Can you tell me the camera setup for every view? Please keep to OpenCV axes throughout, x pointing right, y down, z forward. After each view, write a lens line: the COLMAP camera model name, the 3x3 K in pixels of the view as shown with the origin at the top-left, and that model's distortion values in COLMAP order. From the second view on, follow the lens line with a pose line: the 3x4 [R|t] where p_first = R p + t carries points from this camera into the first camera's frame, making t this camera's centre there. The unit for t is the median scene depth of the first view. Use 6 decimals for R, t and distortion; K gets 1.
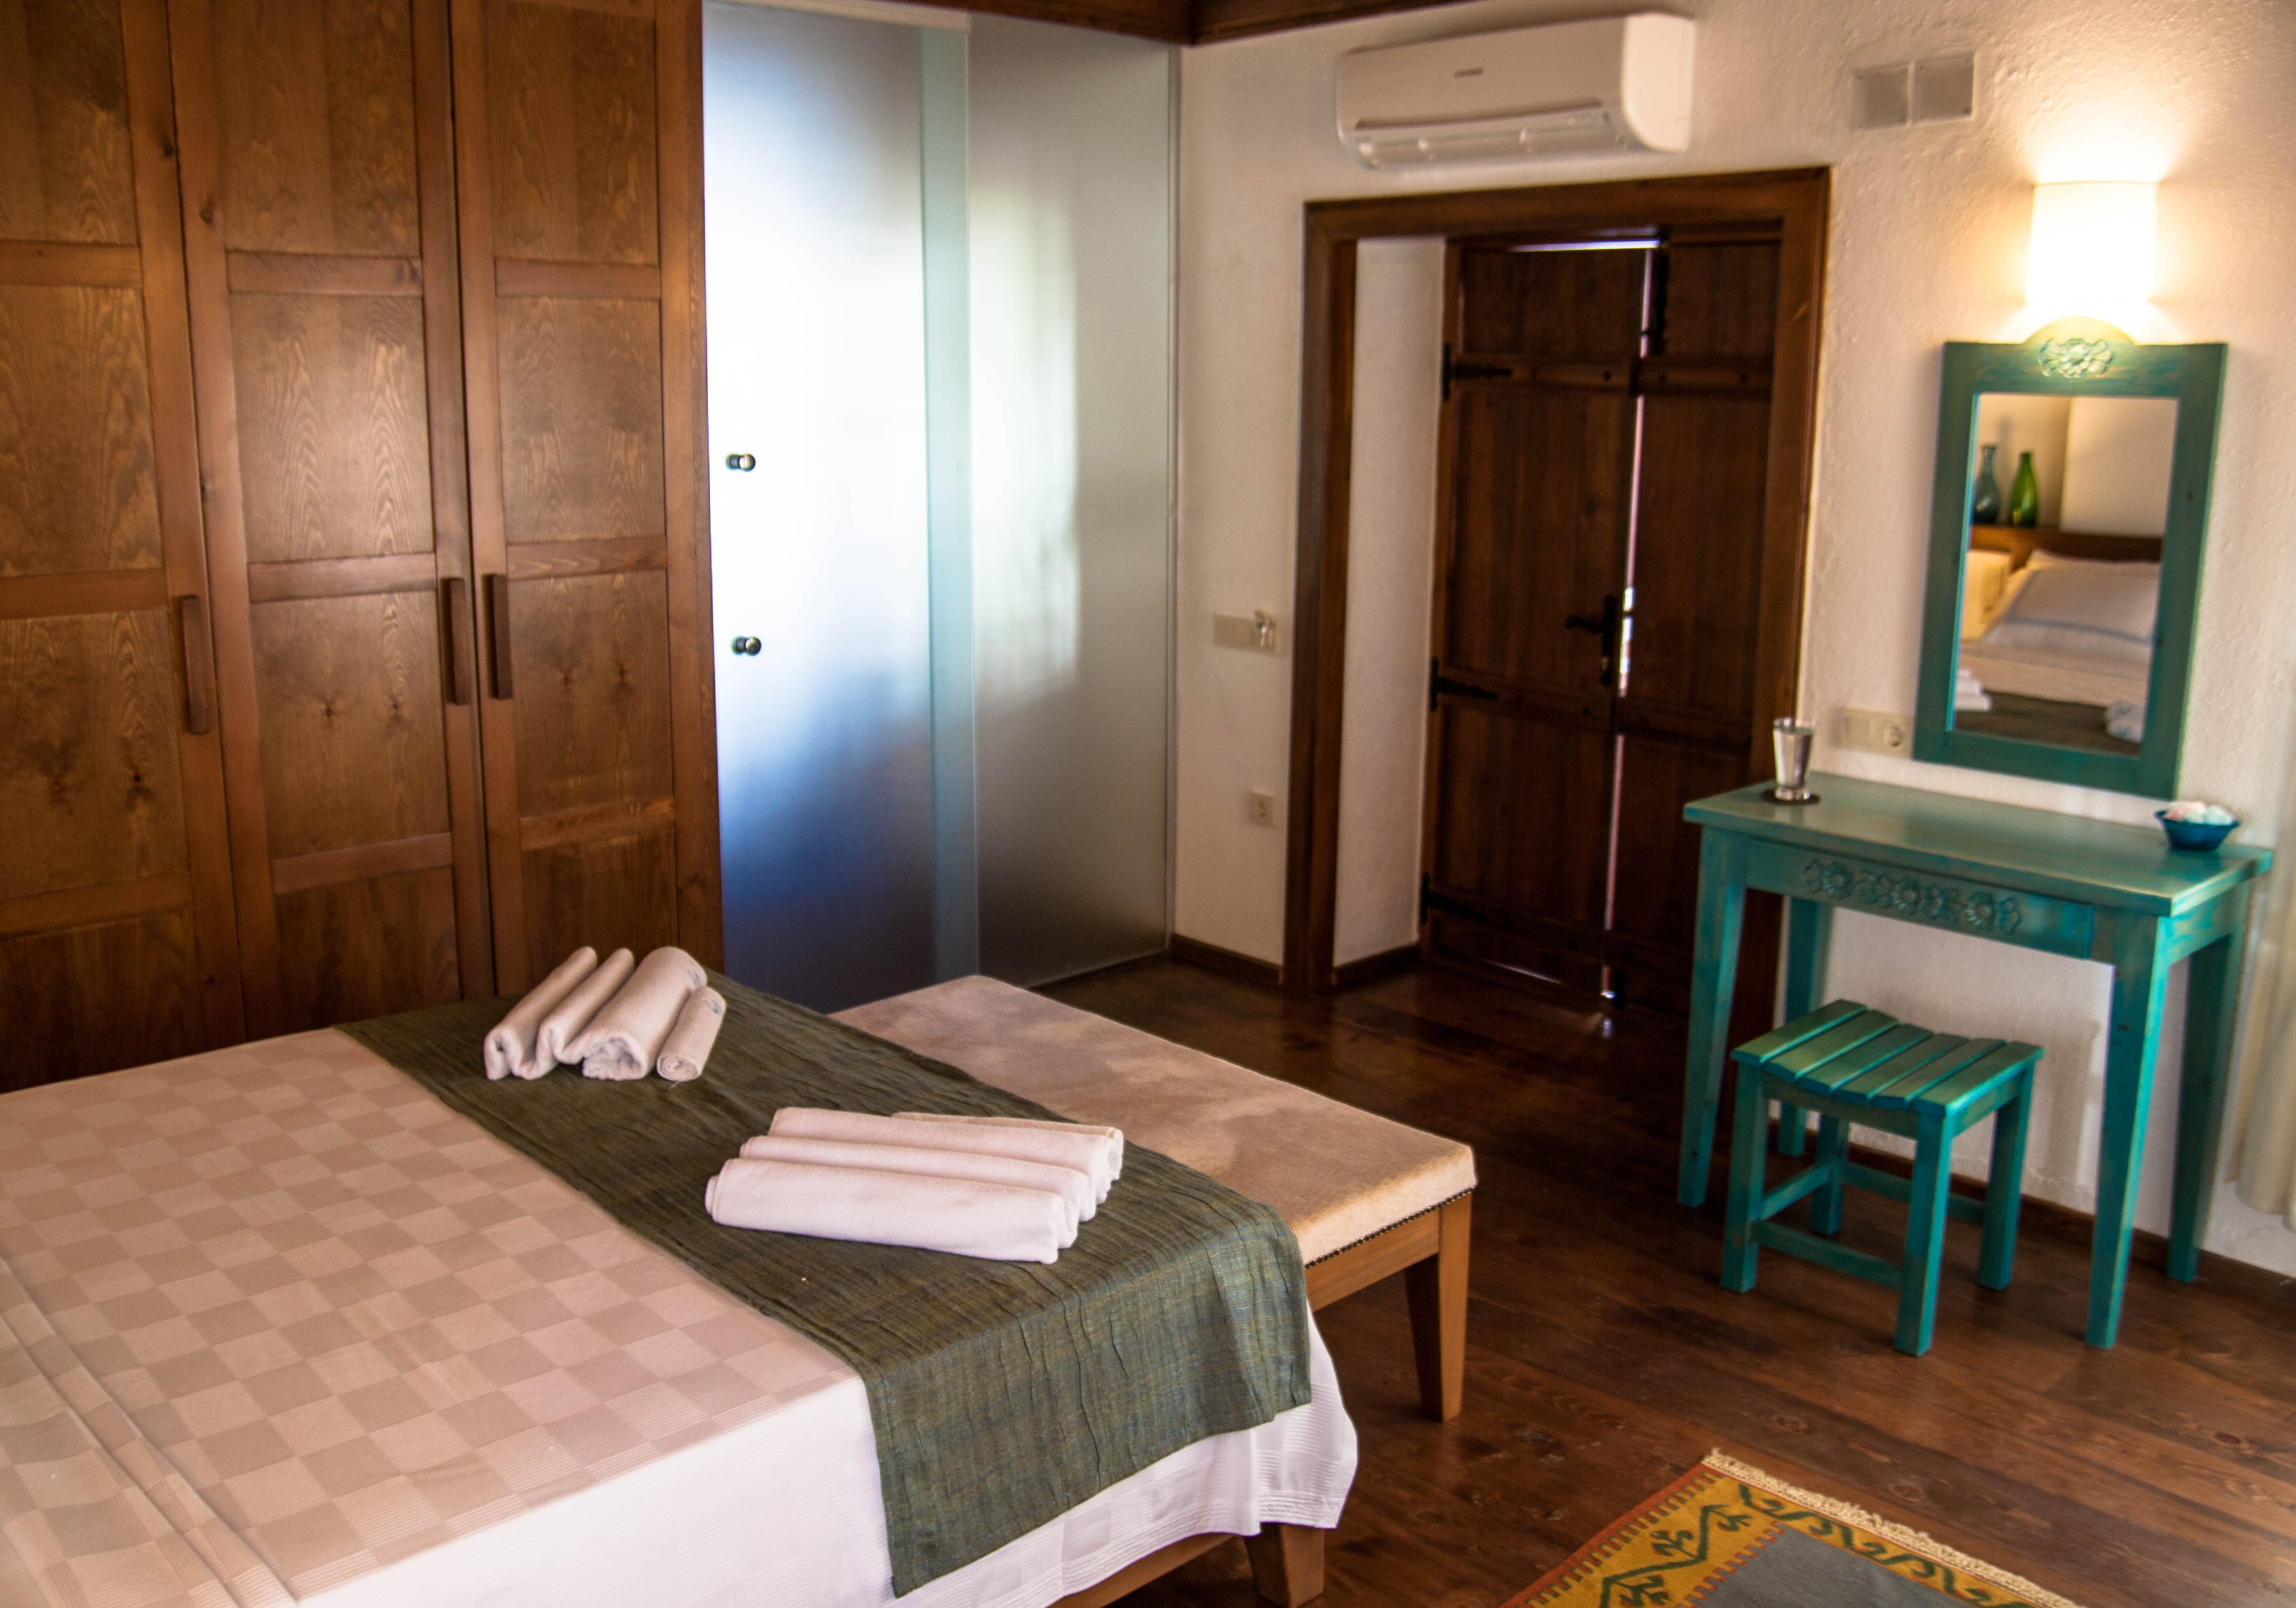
lens RADIAL K [[2094.2, 0, 1171.0], [0, 2094.2, 814.9], [0, 0, 1]] dist [-0.118748, 0.116517]
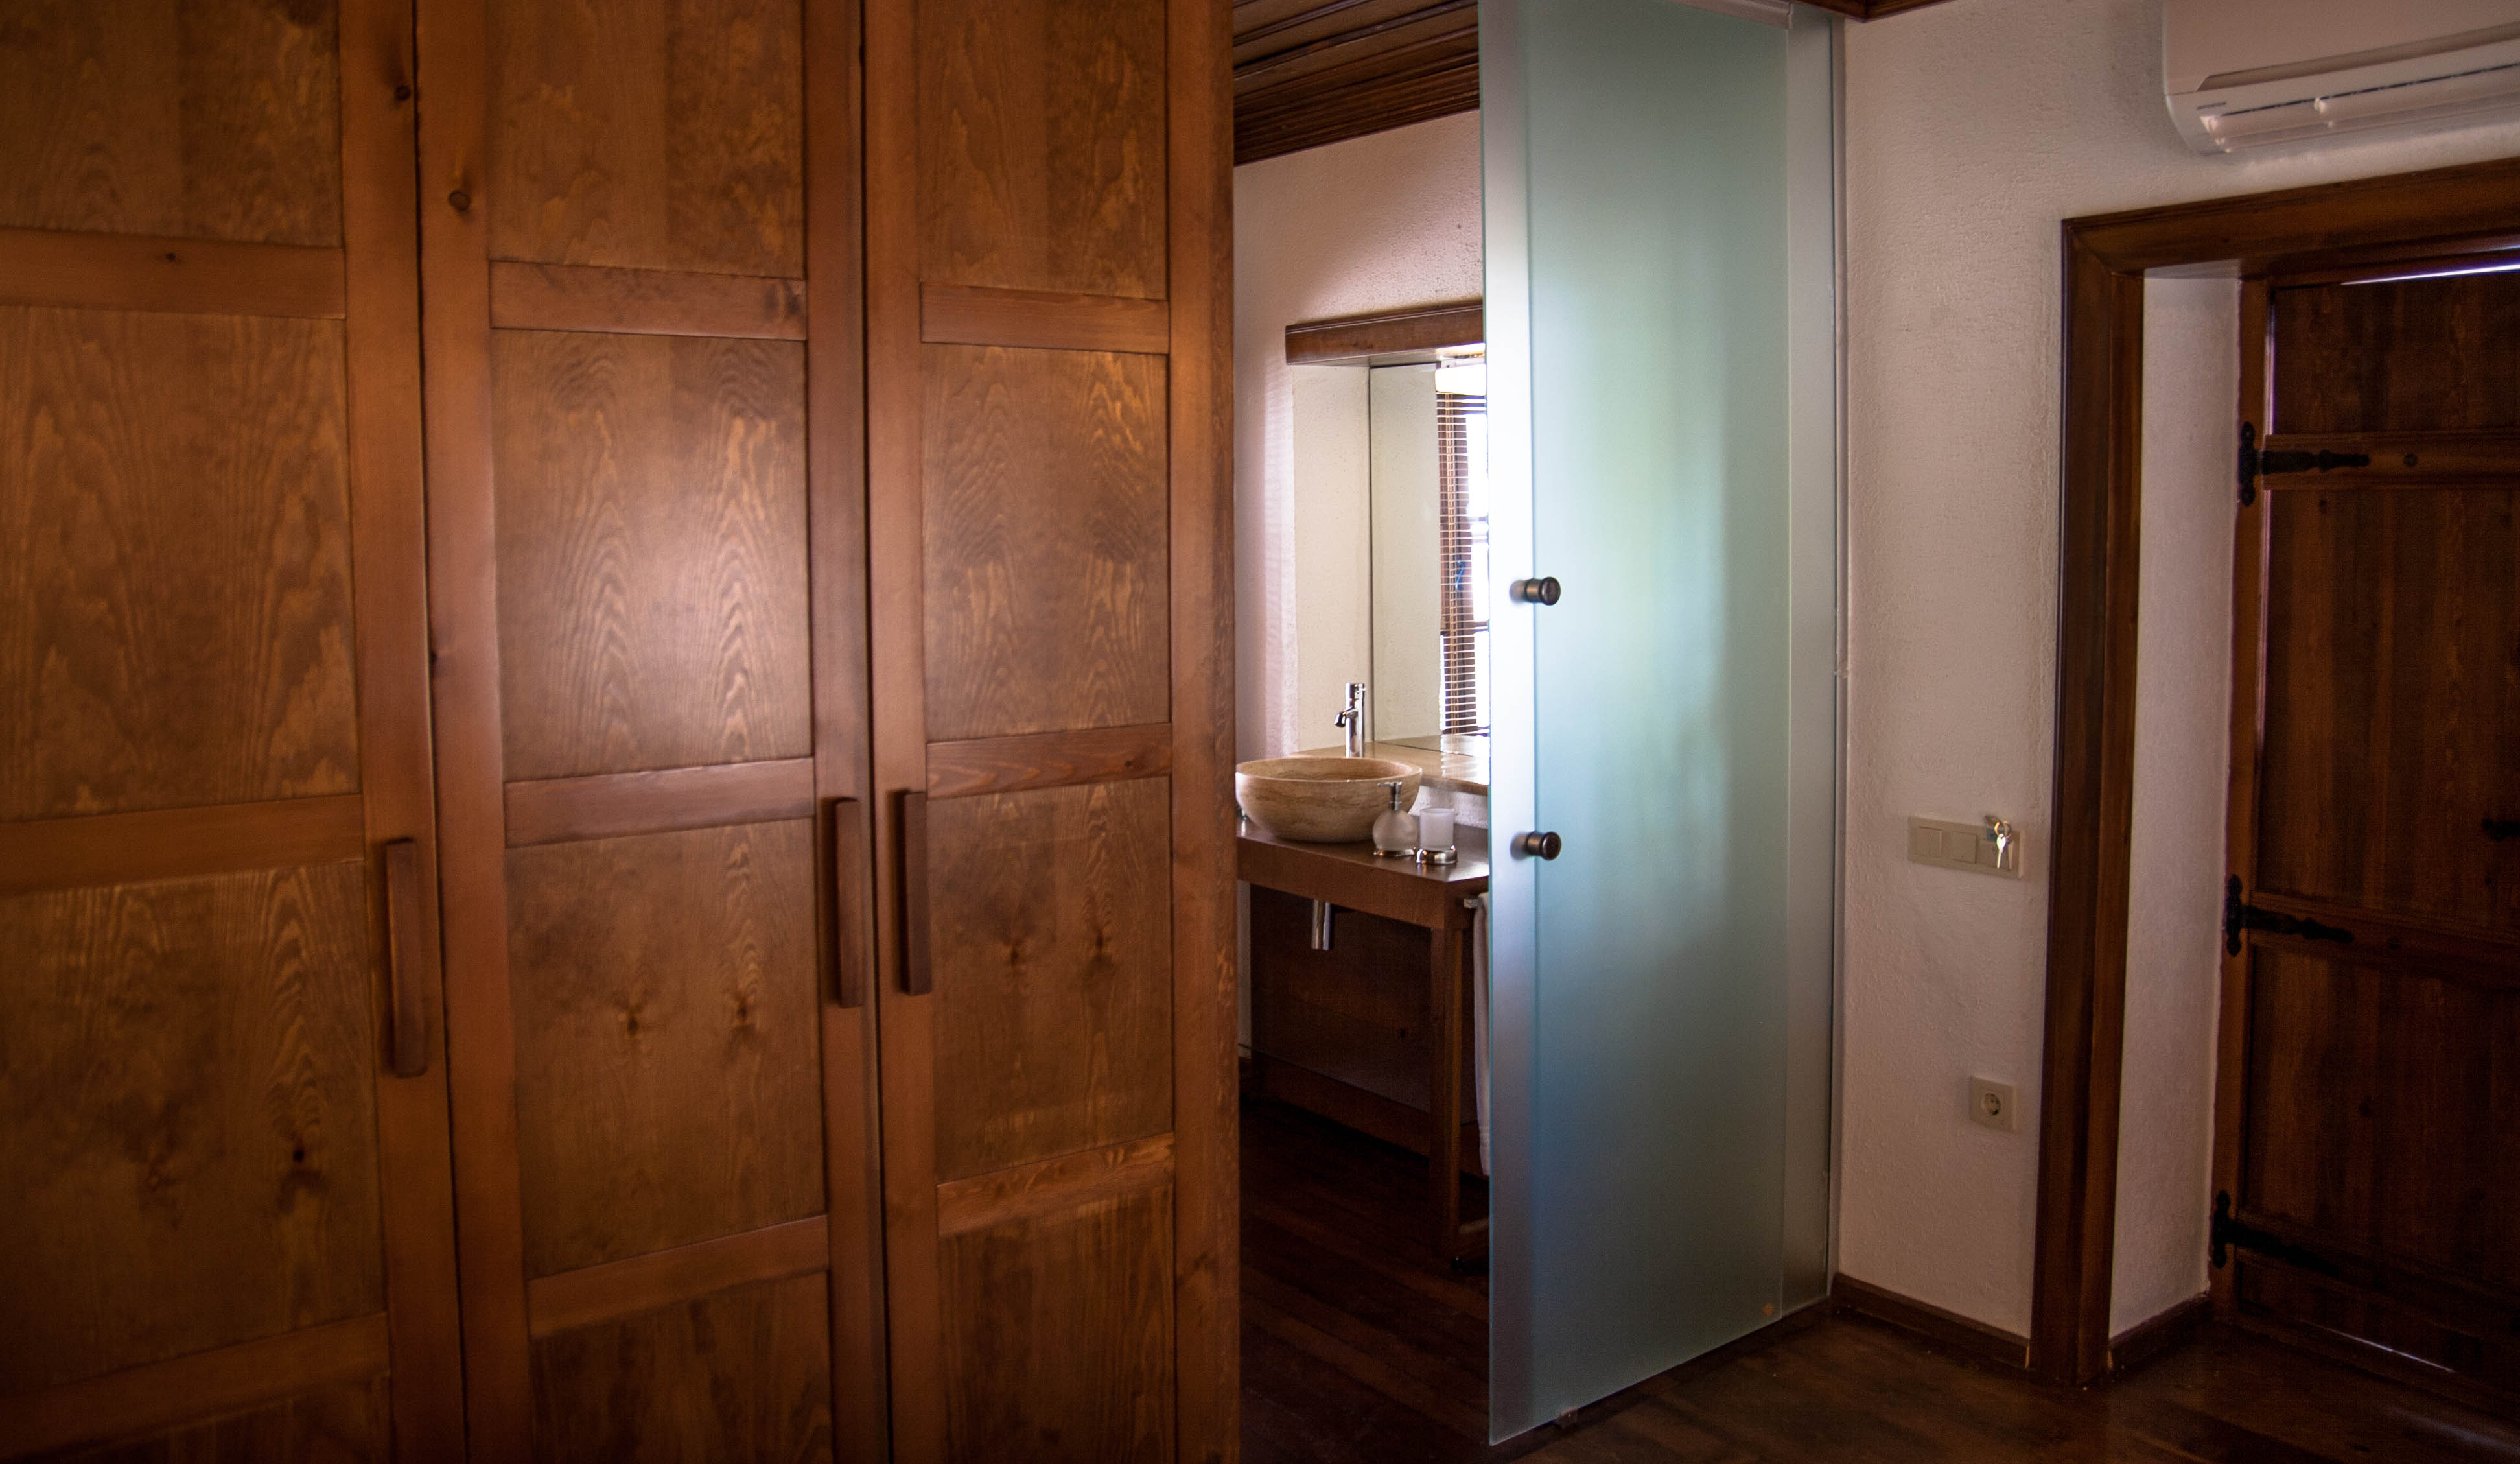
lens RADIAL K [[2049.4, 0, 1263.7], [0, 2049.4, 645.3], [0, 0, 1]] dist [-0.101319, 0.078716]
pose [[0.993415, -0.014524, -0.113645, -0.153025], [-0.002664, 0.988735, -0.149655, -0.068567], [0.114538, 0.148972, 0.982185, 0.412123]]
